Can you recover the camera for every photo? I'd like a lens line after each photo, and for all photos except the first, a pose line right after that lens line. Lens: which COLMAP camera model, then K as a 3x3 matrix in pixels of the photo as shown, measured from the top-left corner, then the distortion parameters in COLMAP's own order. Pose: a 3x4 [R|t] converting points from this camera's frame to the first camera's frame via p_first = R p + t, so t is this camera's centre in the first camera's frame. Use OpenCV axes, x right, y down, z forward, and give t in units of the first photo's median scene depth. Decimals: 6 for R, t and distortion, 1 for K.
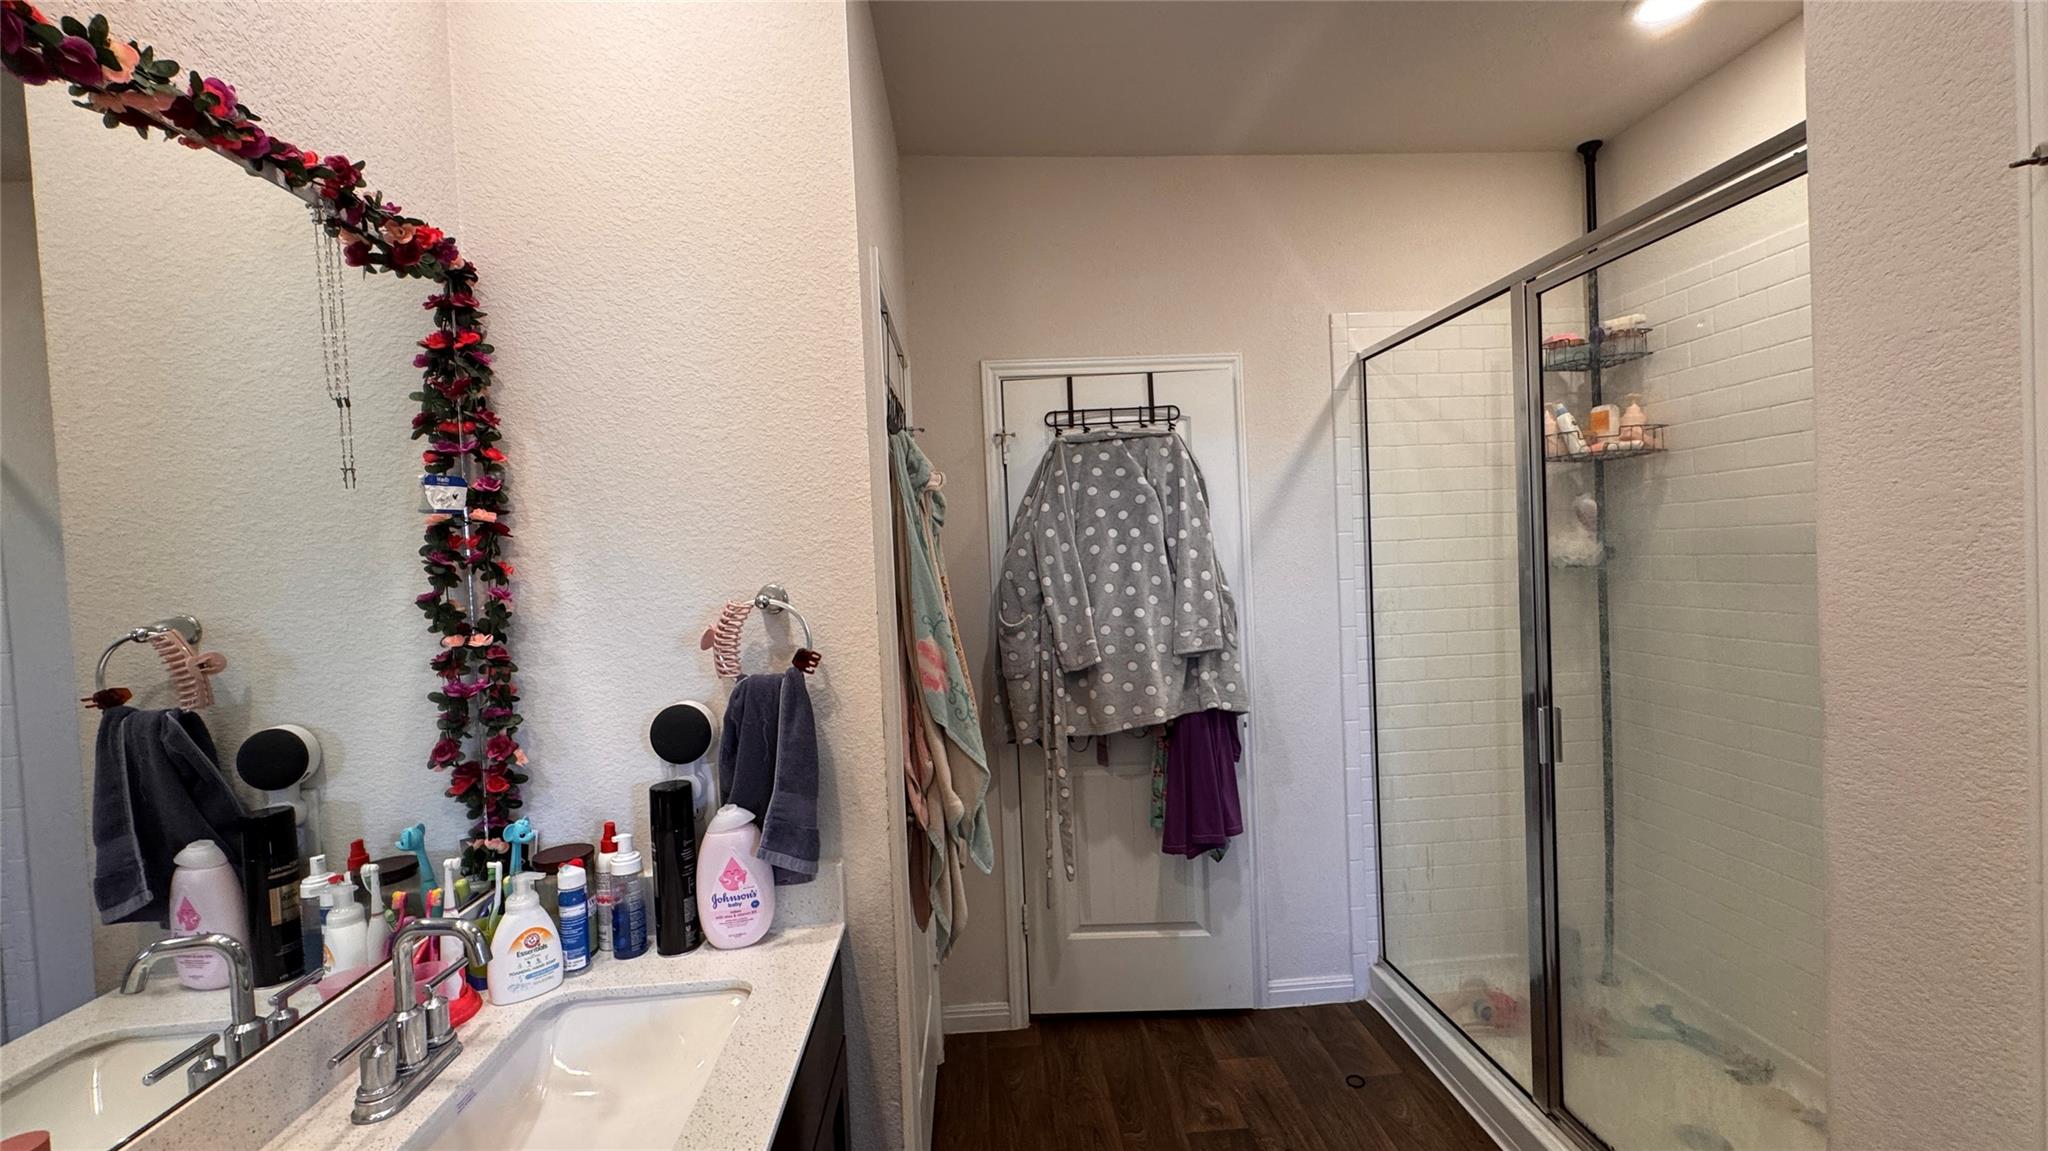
lens RADIAL K [[822.3, 0, 1022.5], [0, 822.3, 575.4], [0, 0, 1]] dist [-0.000420, 0.000074]
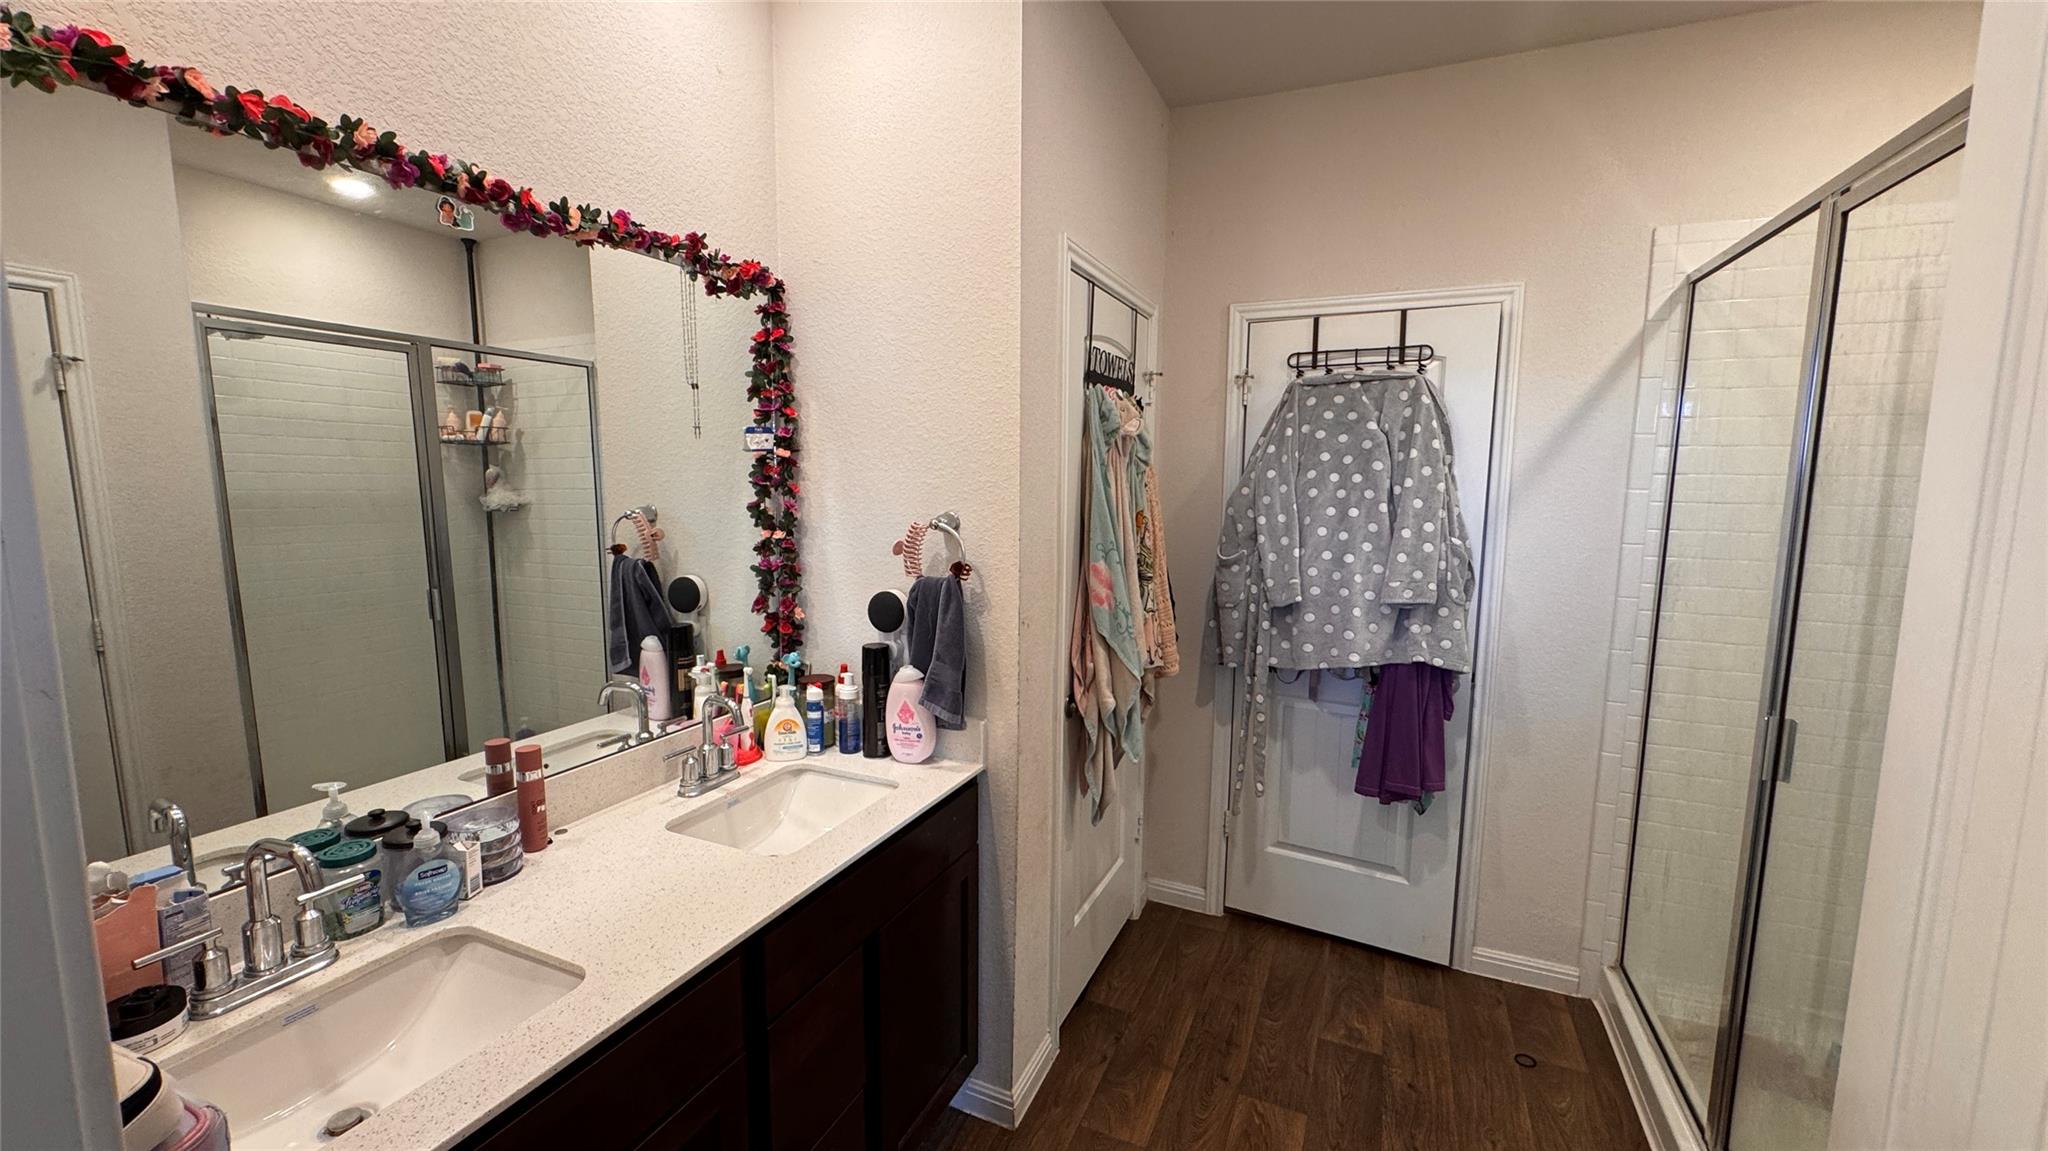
lens RADIAL K [[822.3, 0, 1020.5], [0, 822.3, 576.4], [0, 0, 1]] dist [-0.000420, 0.000074]
pose [[0.880789, 0.109926, -0.460573, 0.342297], [-0.058913, 0.990562, 0.123757, -0.045499], [0.469830, -0.081870, 0.878952, -0.110281]]
